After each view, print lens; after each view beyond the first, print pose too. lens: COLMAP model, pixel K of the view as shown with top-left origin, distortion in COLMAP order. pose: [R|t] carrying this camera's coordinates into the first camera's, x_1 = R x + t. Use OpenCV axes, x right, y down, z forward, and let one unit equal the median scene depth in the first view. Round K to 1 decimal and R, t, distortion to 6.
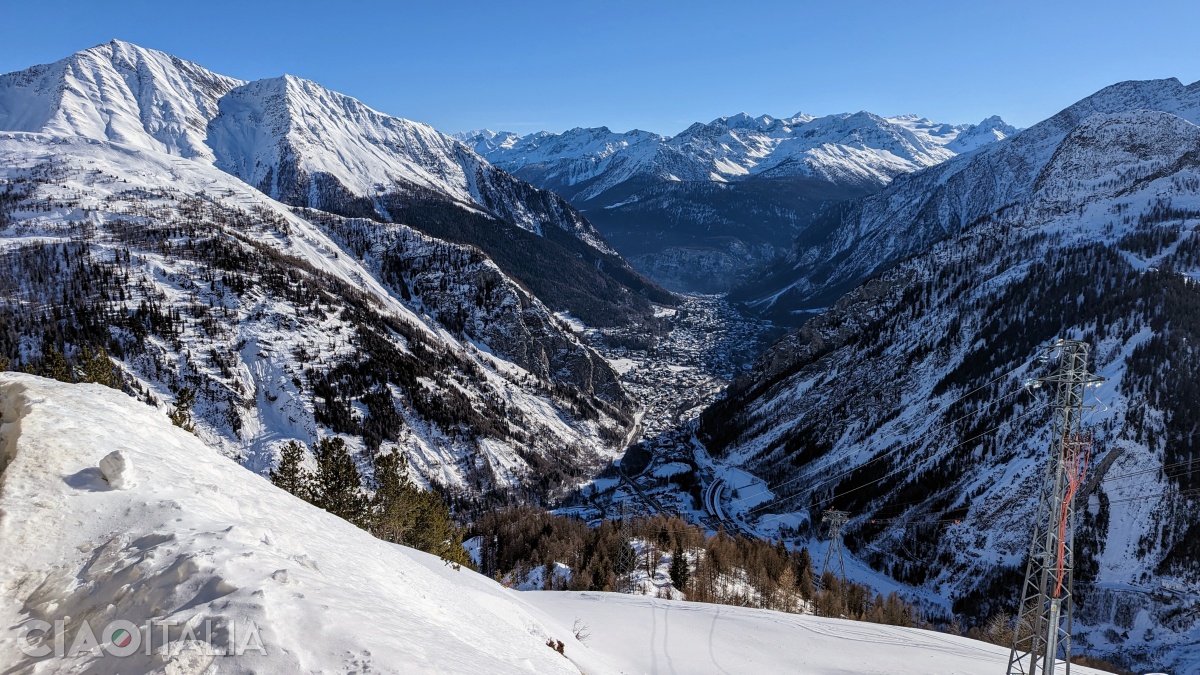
lens RADIAL K [[856.6, 0, 600.0], [0, 856.6, 337.5], [0, 0, 1]] dist [0.061501, -0.069021]
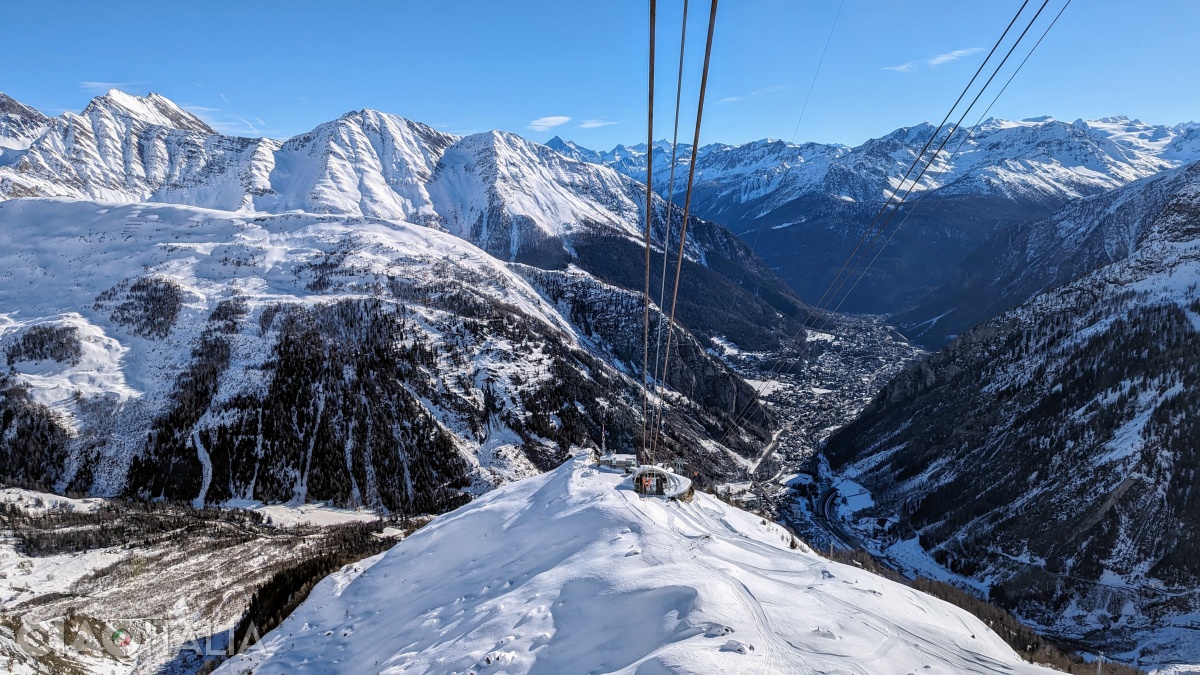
lens RADIAL K [[854.5, 0, 590.3], [0, 854.5, 331.1], [0, 0, 1]] dist [0.080695, -0.081347]
pose [[0.976886, 0.018672, -0.212942, 0.051752], [-0.021357, 0.999719, -0.010314, -0.037407], [0.212689, 0.014624, 0.977010, -0.262475]]
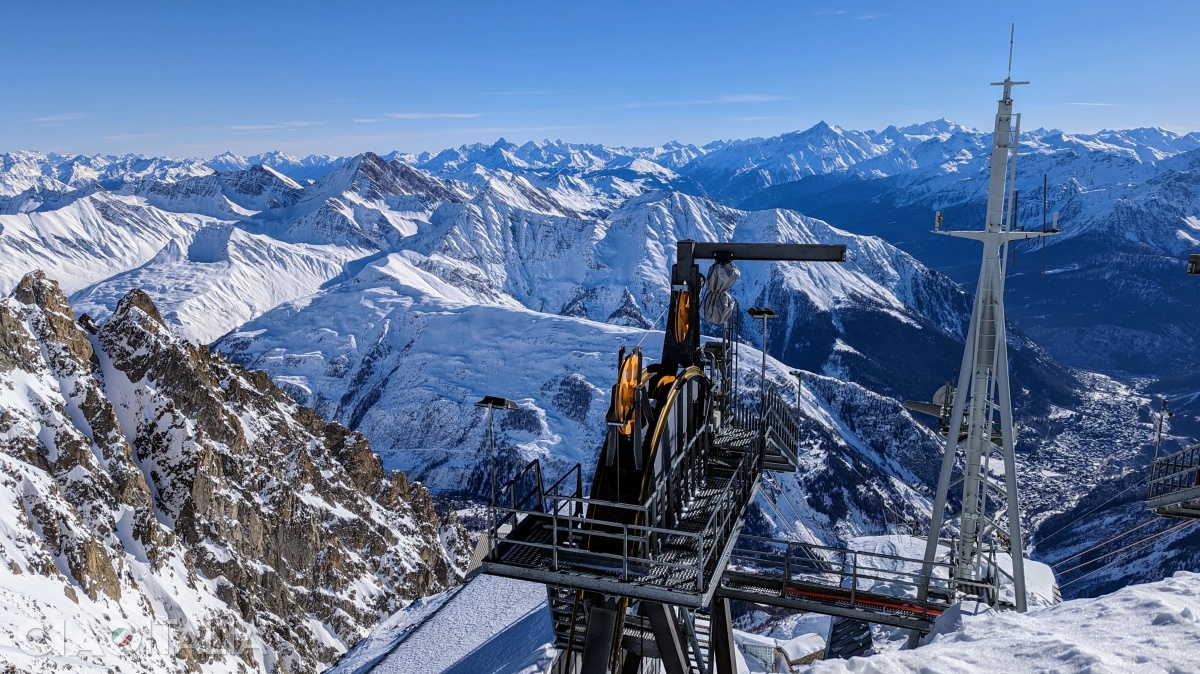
lens RADIAL K [[877.2, 0, 586.6], [0, 877.2, 336.9], [0, 0, 1]] dist [0.076874, -0.080596]
pose [[0.876283, 0.087921, -0.473706, 0.146930], [-0.076936, 0.996127, 0.042564, -0.278128], [0.475614, -0.000853, 0.879654, -0.905327]]
